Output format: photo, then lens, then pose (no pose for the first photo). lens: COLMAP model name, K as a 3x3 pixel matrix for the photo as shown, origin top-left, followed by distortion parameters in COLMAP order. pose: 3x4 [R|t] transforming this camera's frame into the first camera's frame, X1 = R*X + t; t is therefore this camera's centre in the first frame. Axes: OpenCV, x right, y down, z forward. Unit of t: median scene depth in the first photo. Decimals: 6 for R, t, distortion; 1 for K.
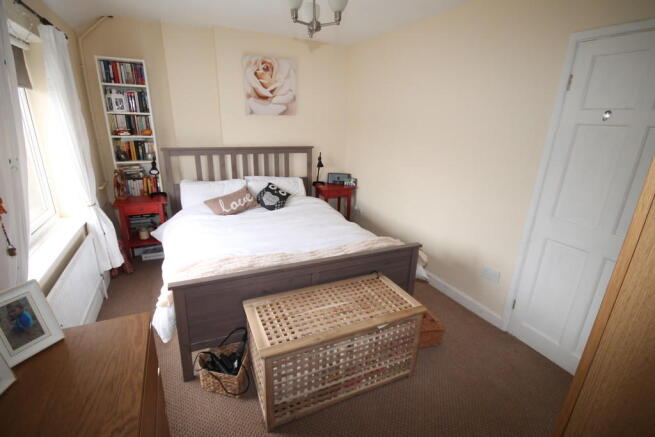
lens RADIAL K [[307.3, 0, 328.6], [0, 307.3, 217.4], [0, 0, 1]] dist [-0.003983, -0.000671]
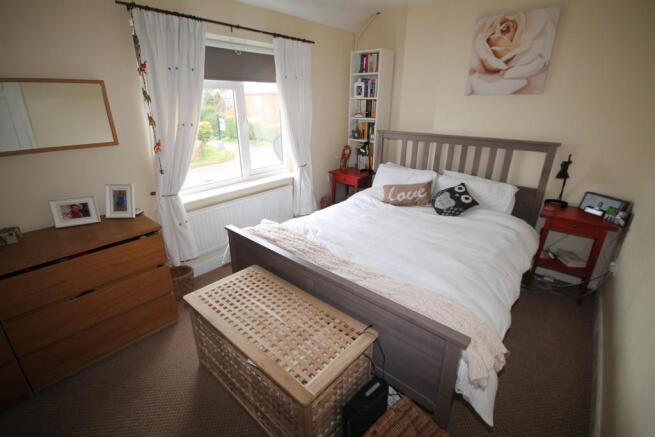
lens RADIAL K [[307.3, 0, 327.8], [0, 307.3, 219.5], [0, 0, 1]] dist [-0.003983, -0.000671]
pose [[0.392143, 0.309138, -0.866405, 0.400763], [-0.268221, 0.939342, 0.213763, -0.104583], [0.879932, 0.148563, 0.451274, 0.368888]]
